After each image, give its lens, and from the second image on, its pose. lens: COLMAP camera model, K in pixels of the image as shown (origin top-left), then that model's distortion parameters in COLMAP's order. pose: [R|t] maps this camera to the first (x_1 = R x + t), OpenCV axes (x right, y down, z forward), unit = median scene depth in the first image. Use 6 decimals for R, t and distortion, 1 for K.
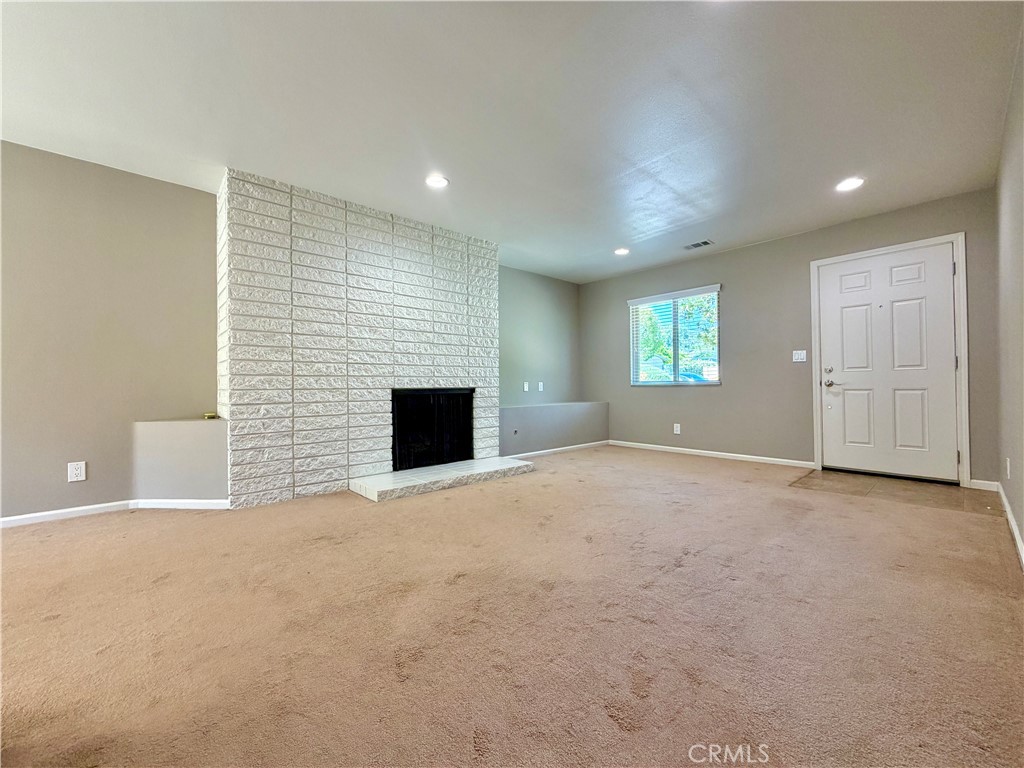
lens RADIAL K [[409.7, 0, 512.0], [0, 409.7, 384.0], [0, 0, 1]] dist [-0.001323, -0.000167]
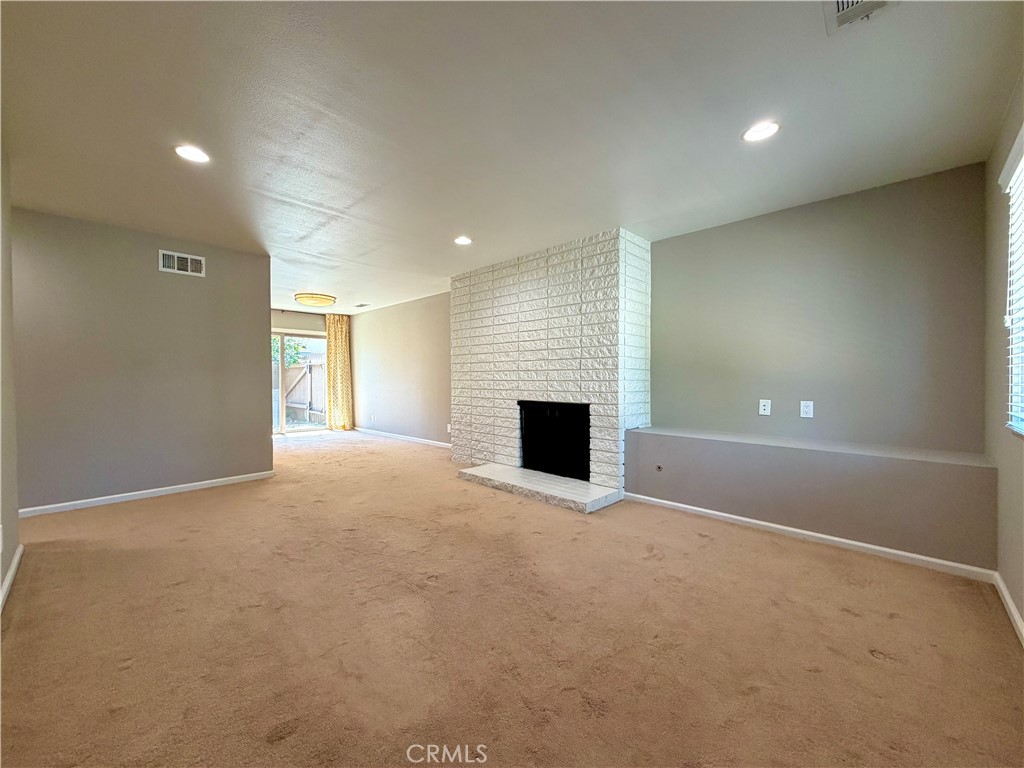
lens RADIAL K [[409.7, 0, 512.0], [0, 409.7, 384.0], [0, 0, 1]] dist [-0.001323, -0.000167]
pose [[0.063063, 0.022912, -0.997747, 0.864014], [0.003283, 0.999726, 0.023165, -0.060563], [0.998004, -0.004736, 0.062970, 0.835307]]
